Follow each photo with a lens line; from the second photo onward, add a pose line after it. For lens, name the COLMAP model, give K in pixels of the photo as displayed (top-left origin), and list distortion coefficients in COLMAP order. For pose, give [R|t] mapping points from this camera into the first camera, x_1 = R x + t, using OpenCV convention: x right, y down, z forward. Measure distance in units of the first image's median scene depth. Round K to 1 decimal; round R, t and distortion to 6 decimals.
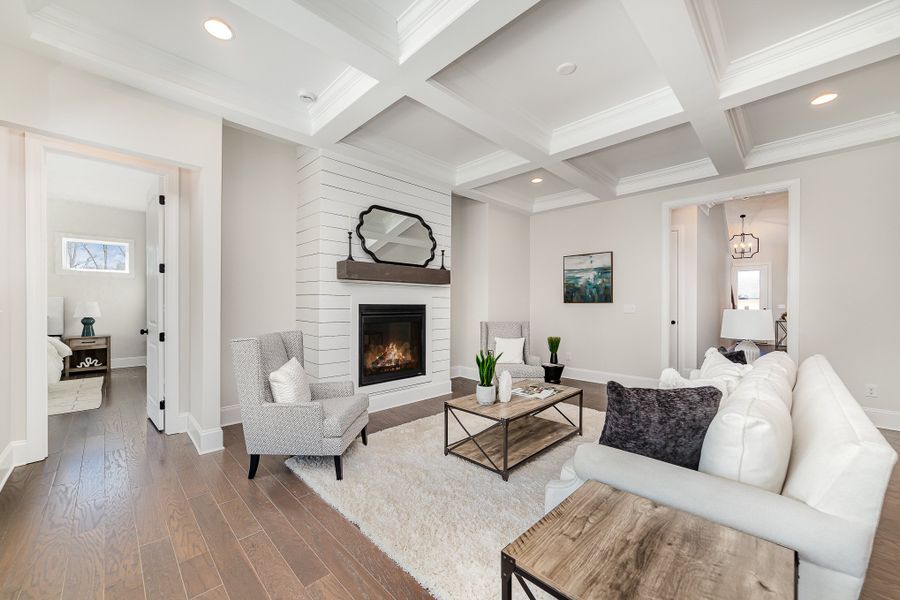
lens RADIAL K [[353.7, 0, 446.6], [0, 353.7, 302.9], [0, 0, 1]] dist [-0.000048, 0.001096]
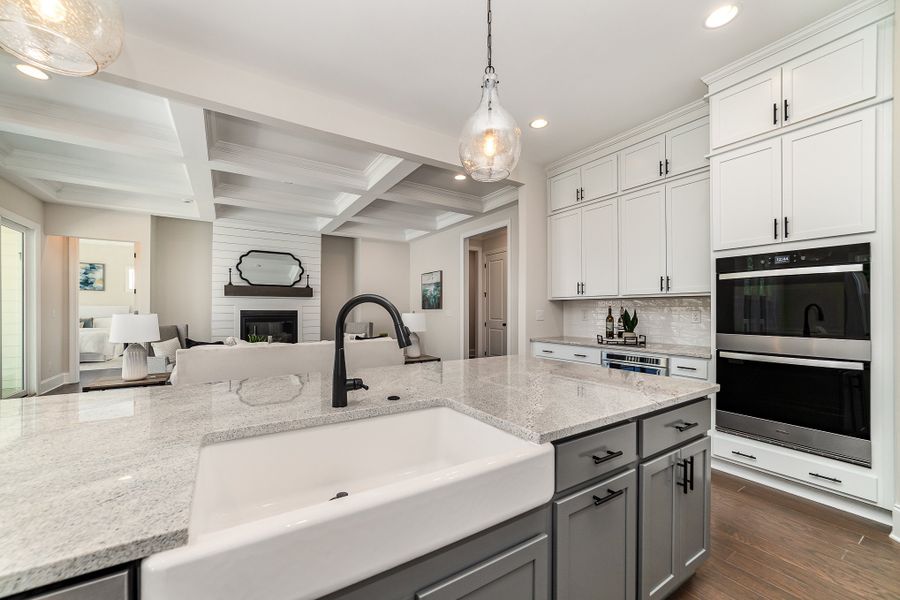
lens RADIAL K [[353.7, 0, 438.5], [0, 353.7, 312.4], [0, 0, 1]] dist [-0.000048, 0.001096]
pose [[0.972544, -0.002620, -0.232705, 0.900612], [0.003949, 0.999978, 0.005247, 0.006436], [0.232686, -0.006022, 0.972533, -0.351828]]
